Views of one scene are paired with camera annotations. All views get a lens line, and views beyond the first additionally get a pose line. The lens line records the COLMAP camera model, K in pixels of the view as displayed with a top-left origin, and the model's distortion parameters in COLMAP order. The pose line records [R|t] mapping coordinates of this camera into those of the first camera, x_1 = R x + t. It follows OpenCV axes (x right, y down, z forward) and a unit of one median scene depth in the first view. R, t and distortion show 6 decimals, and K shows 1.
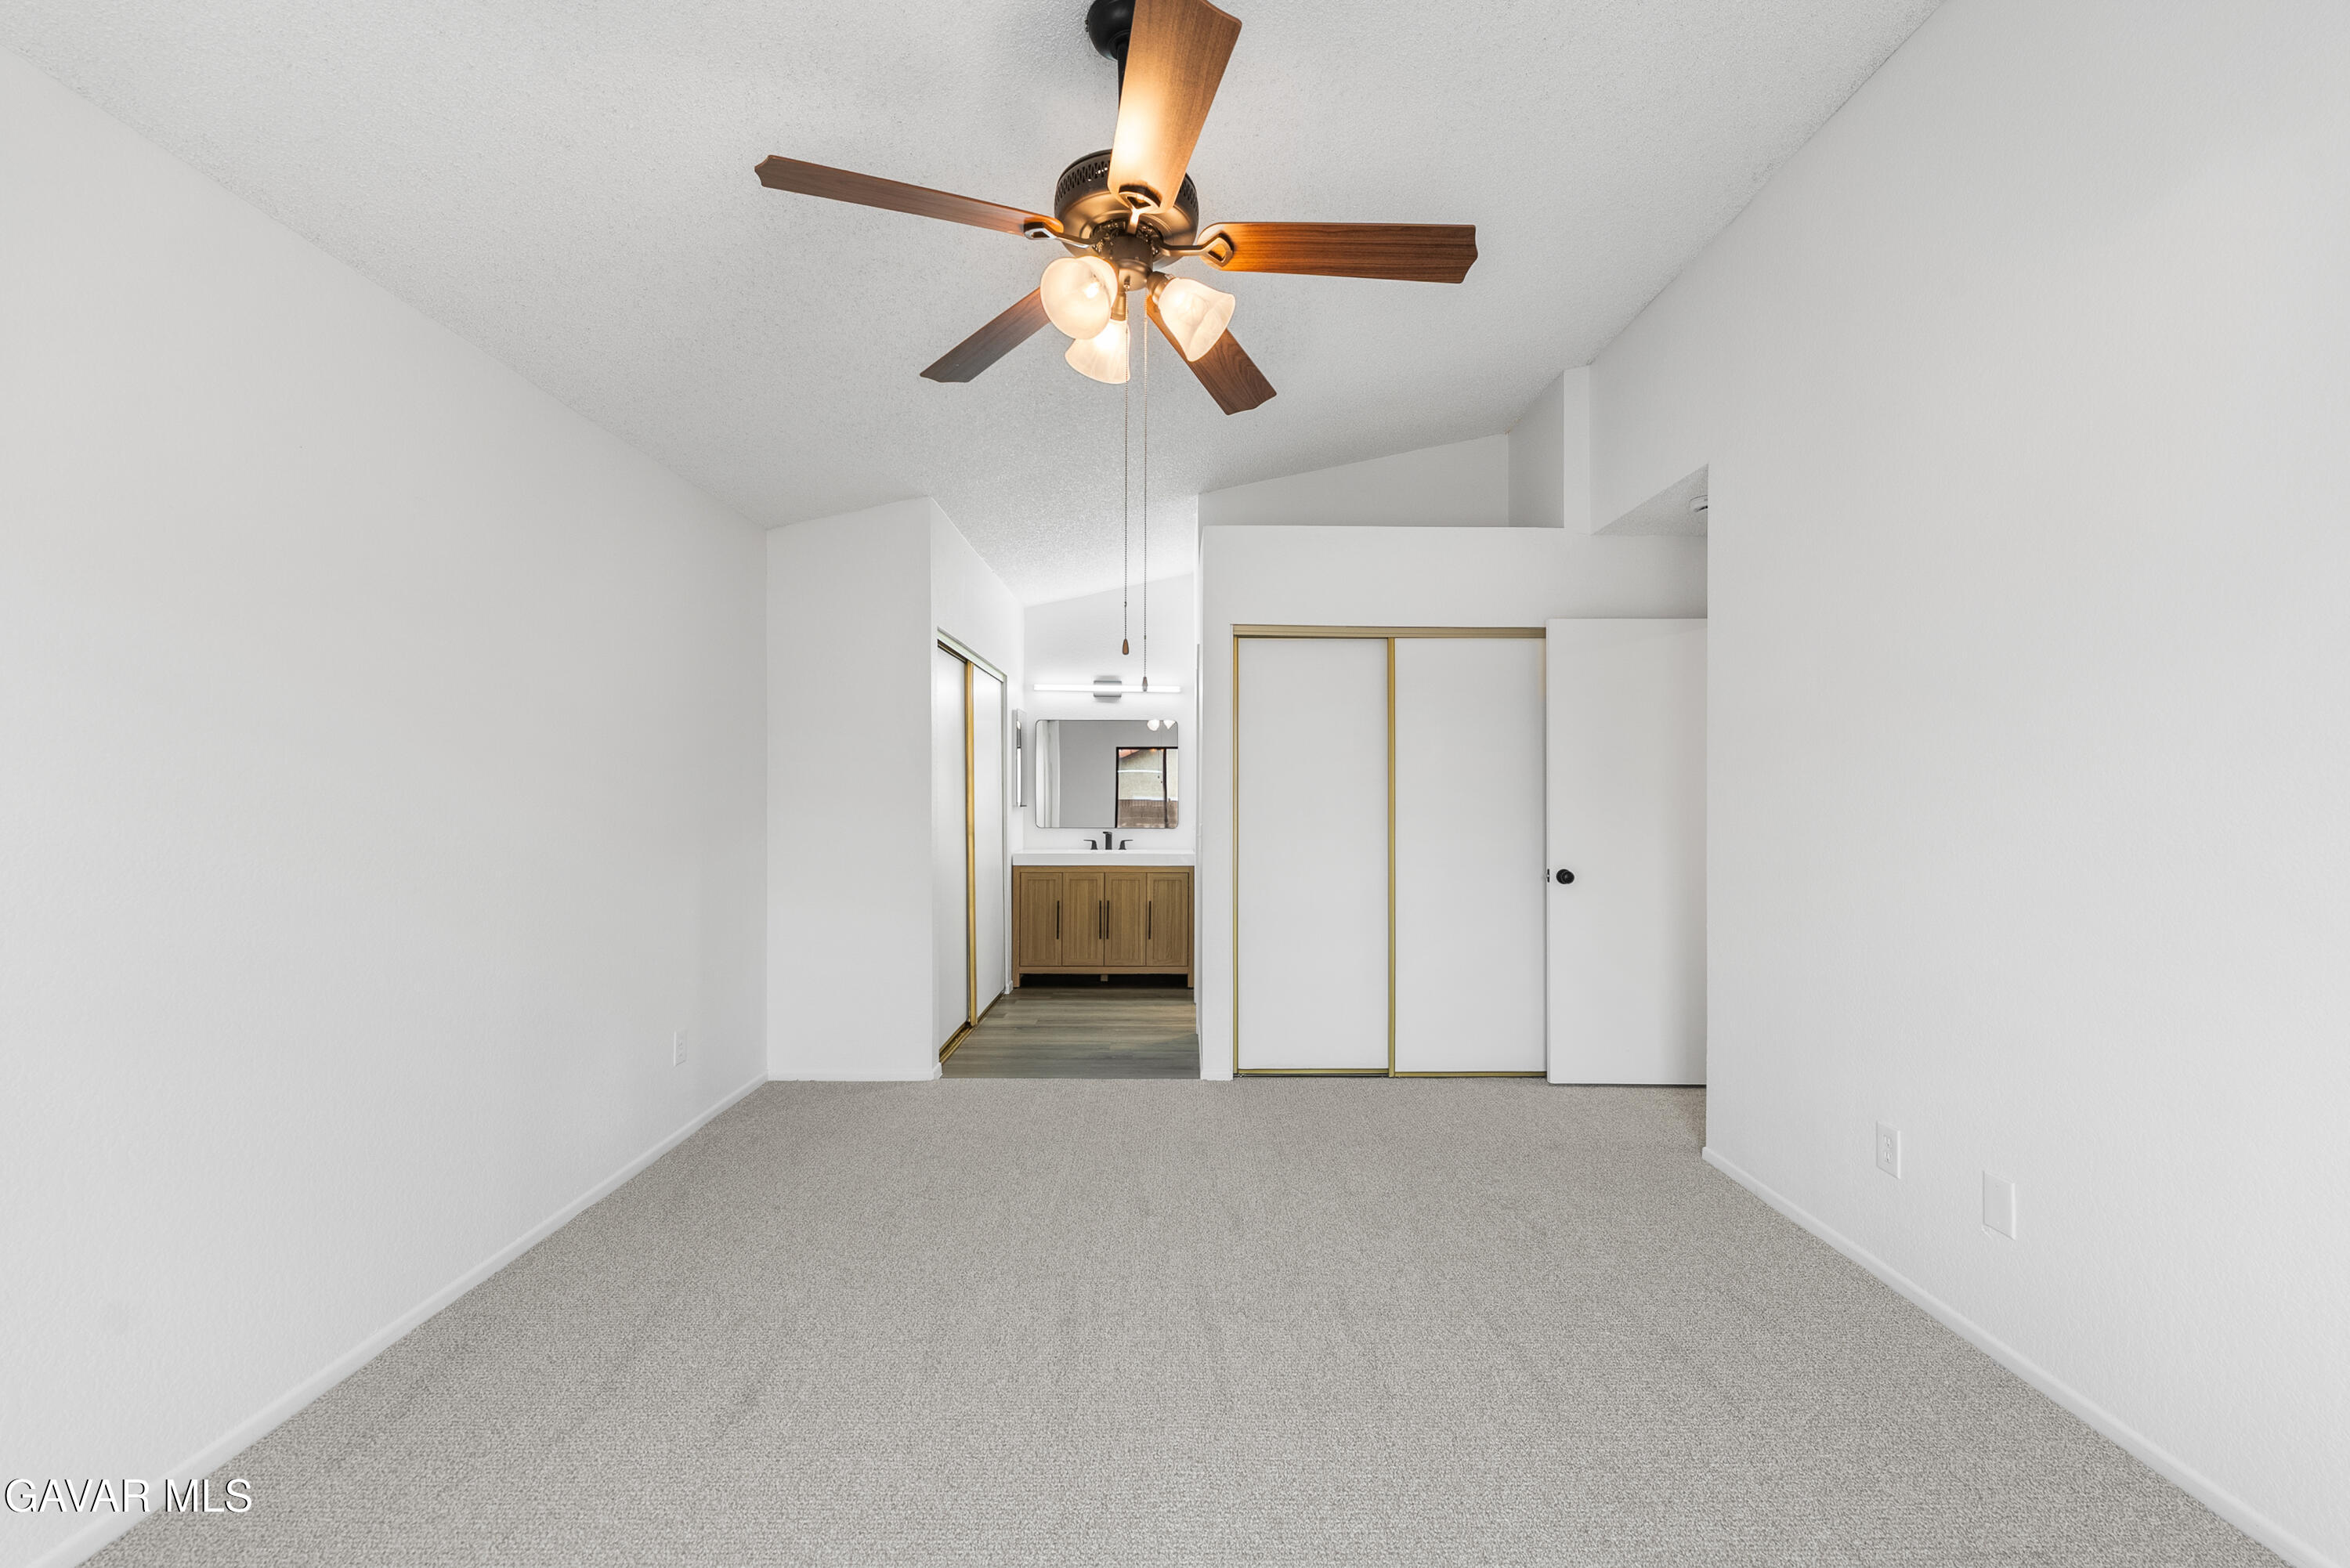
lens RADIAL K [[946.1, 0, 1193.7], [0, 946.1, 782.7], [0, 0, 1]] dist [0.000581, -0.000289]
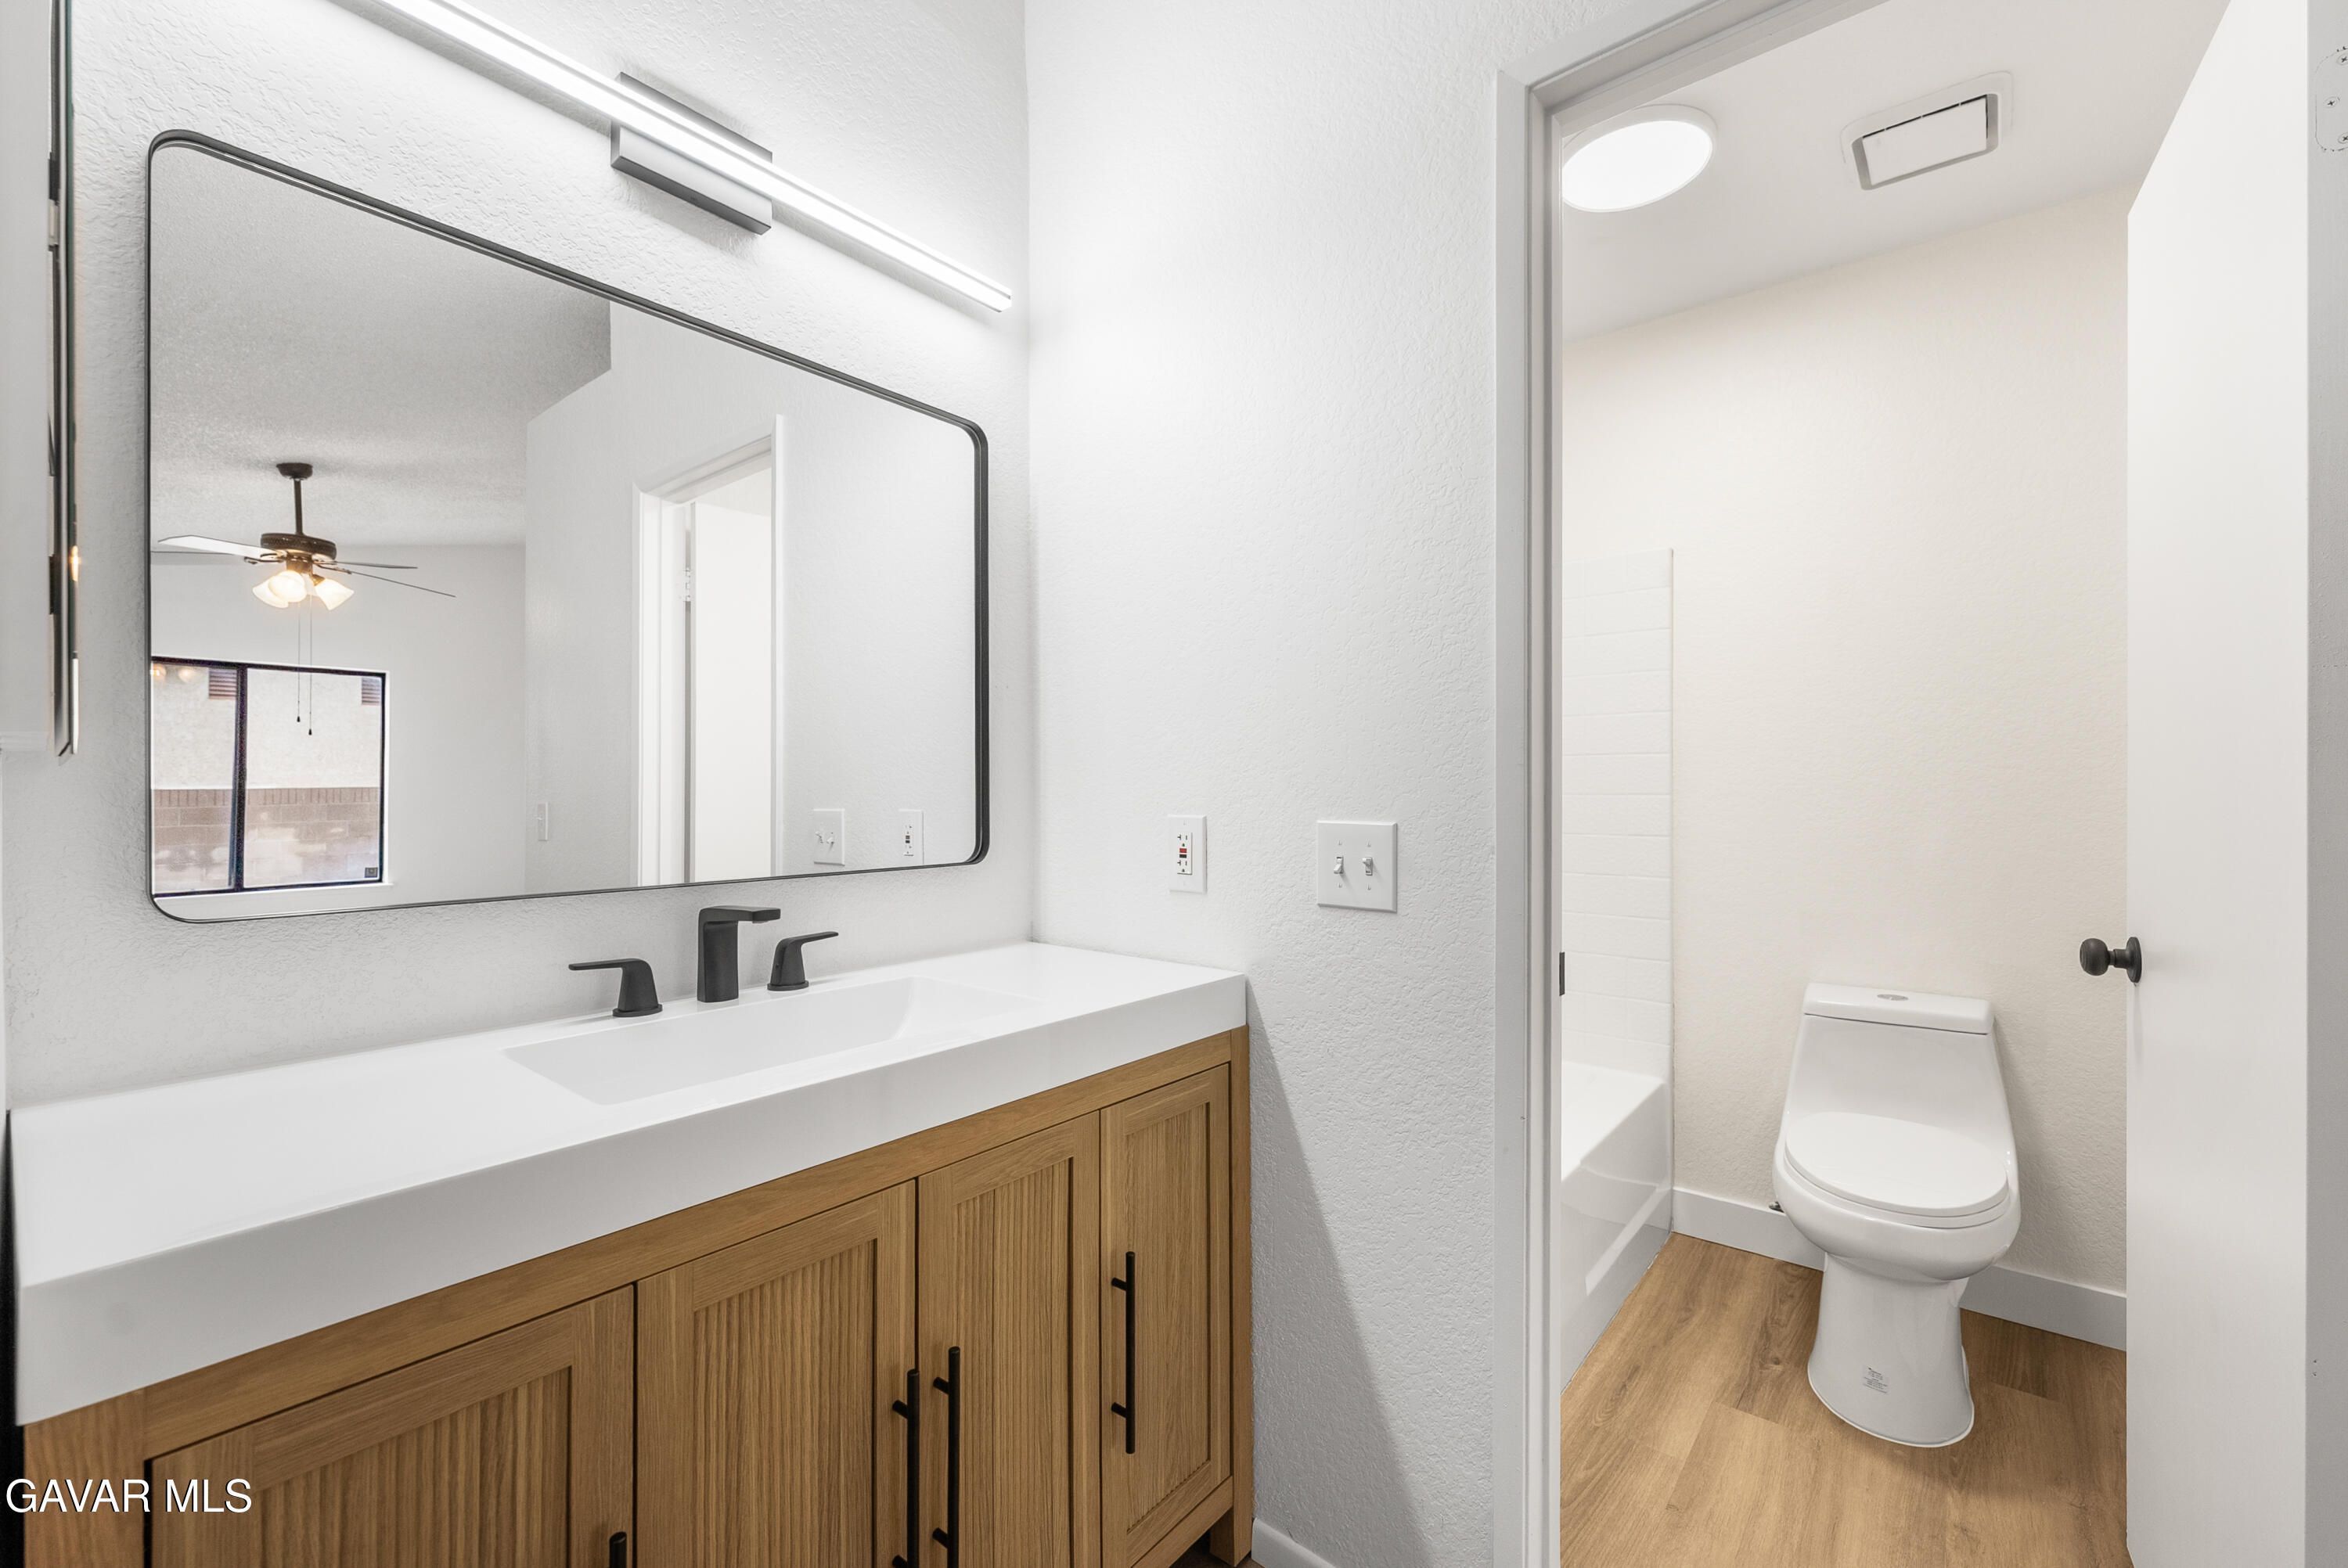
lens RADIAL K [[956.3, 0, 1184.7], [0, 956.3, 783.5], [0, 0, 1]] dist [-0.002772, -0.000554]
pose [[0.646792, 0.008828, 0.762615, -0.274912], [-0.014568, 0.999894, 0.000782, 0.040640], [-0.762527, -0.011616, 0.646852, 1.262137]]
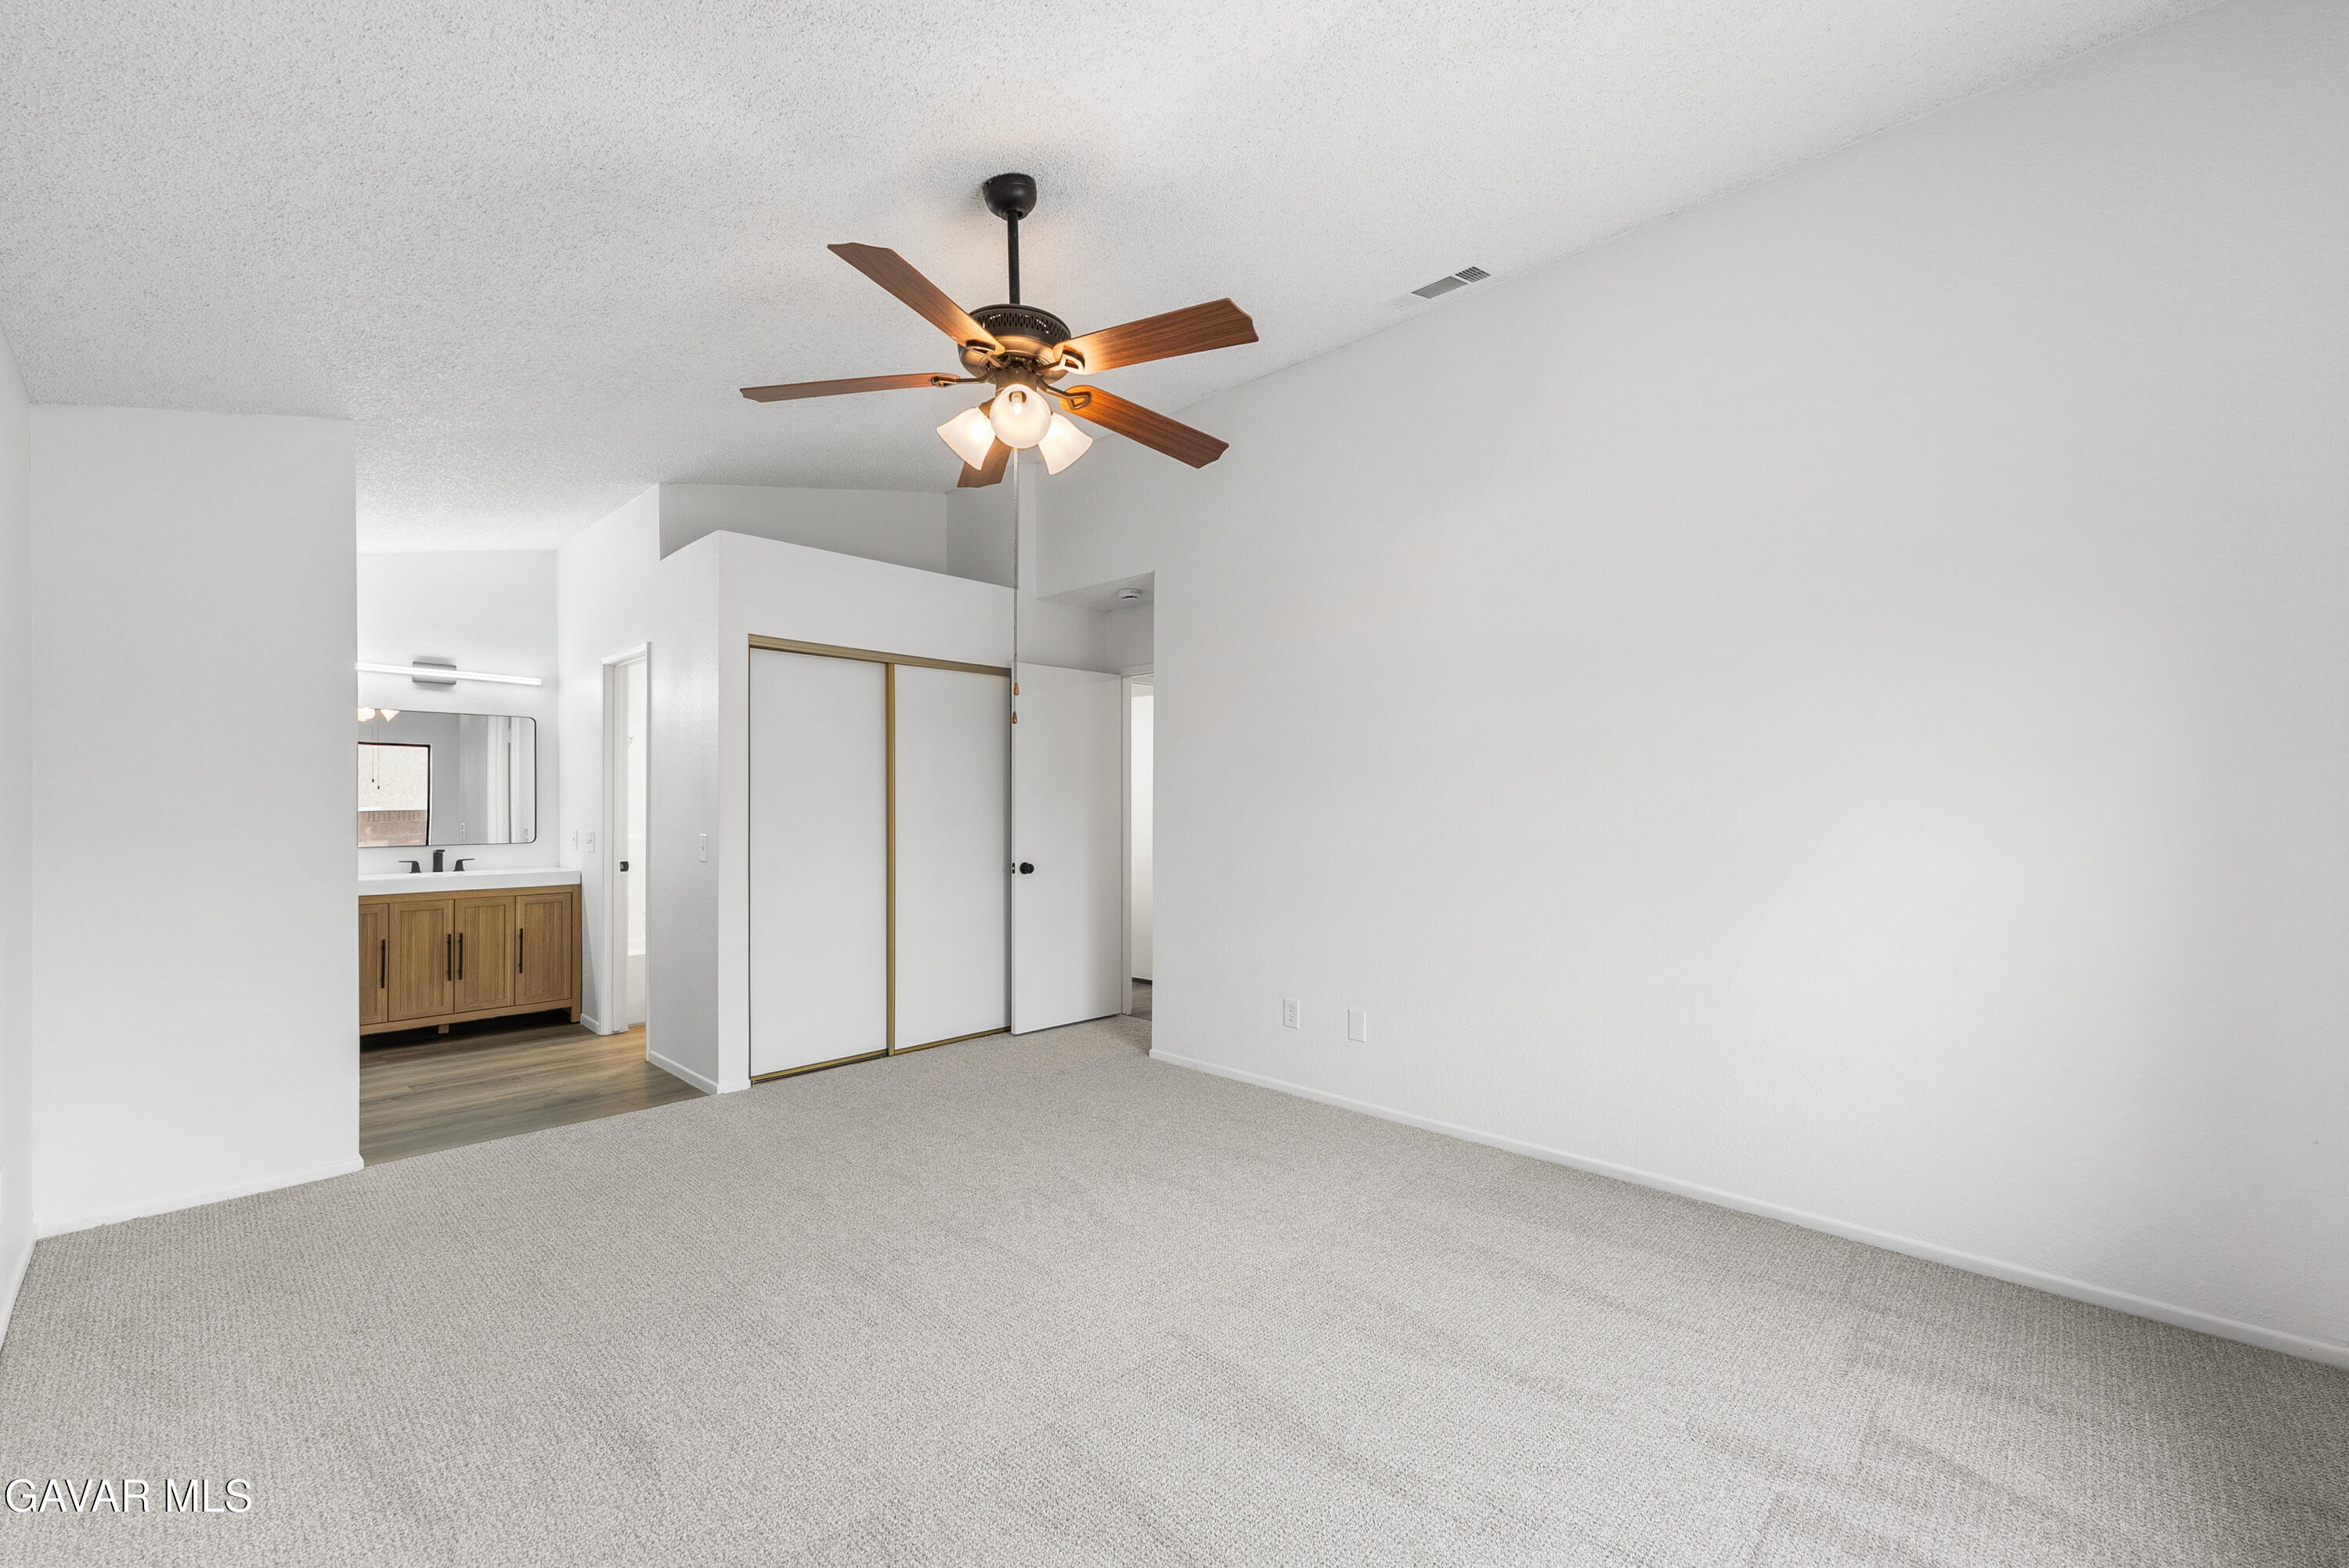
lens RADIAL K [[950.4, 0, 1152.9], [0, 950.4, 791.3], [0, 0, 1]] dist [0.001679, -0.000385]
pose [[0.710137, 0.006750, 0.704031, -0.359002], [-0.007181, 0.999971, -0.002343, -0.001440], [-0.704027, -0.003392, 0.710165, -0.016687]]
